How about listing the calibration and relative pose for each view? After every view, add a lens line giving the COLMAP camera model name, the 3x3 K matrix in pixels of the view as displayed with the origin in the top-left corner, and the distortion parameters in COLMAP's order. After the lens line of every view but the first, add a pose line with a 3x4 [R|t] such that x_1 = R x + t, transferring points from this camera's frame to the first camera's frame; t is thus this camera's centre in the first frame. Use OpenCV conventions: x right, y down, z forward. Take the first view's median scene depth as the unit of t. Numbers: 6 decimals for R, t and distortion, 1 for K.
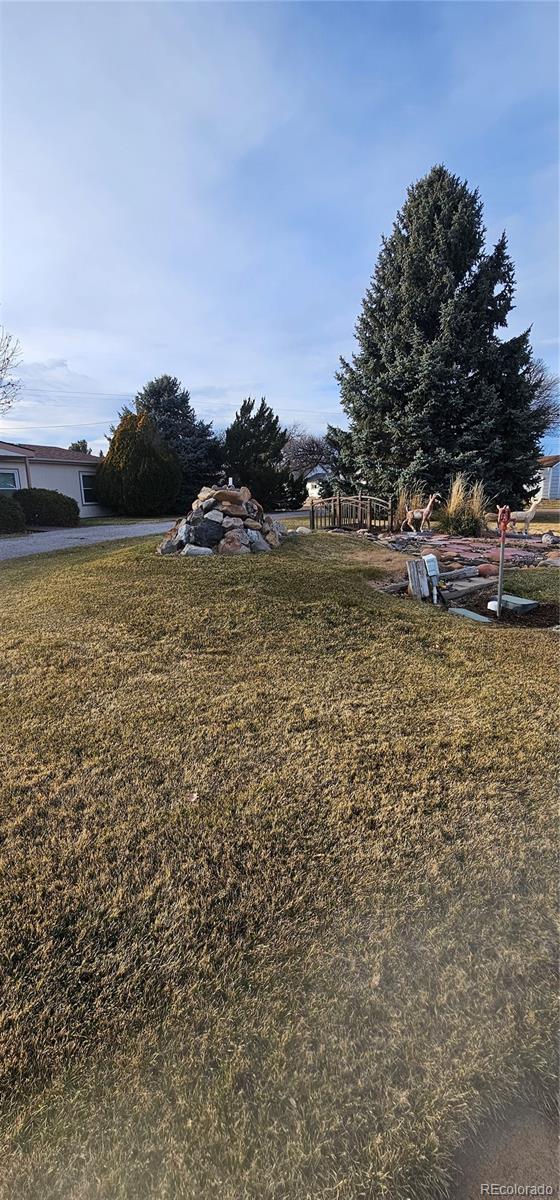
lens RADIAL K [[483.7, 0, 276.0], [0, 483.7, 600.2], [0, 0, 1]] dist [-0.002393, -0.001245]
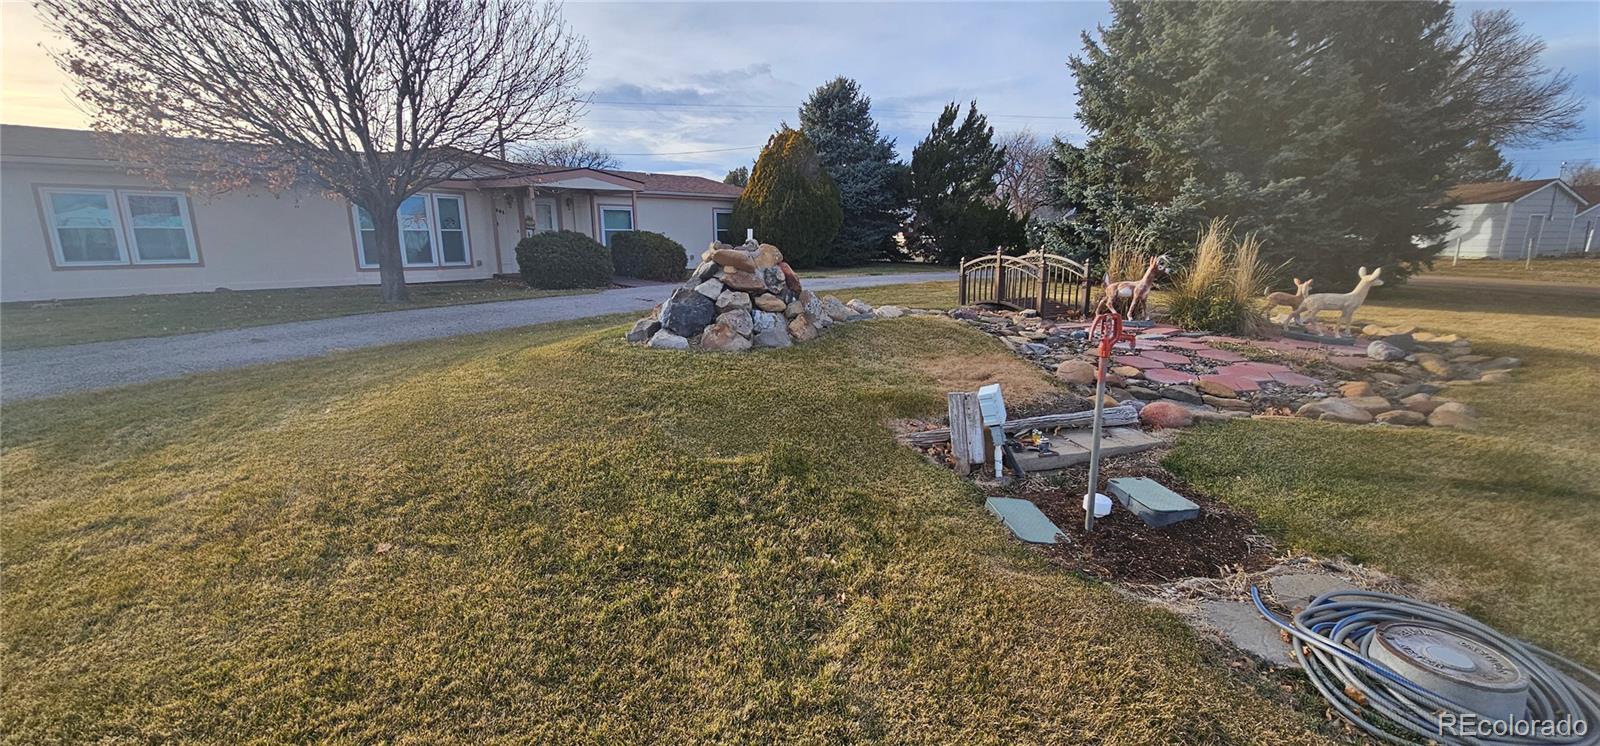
lens RADIAL K [[644.9, 0, 804.5], [0, 644.9, 381.7], [0, 0, 1]] dist [-0.002393, -0.001245]
pose [[0.945518, 0.088314, -0.313363, 0.115100], [-0.085726, 0.996075, 0.022056, -0.032246], [0.314081, 0.006009, 0.949377, 0.086659]]
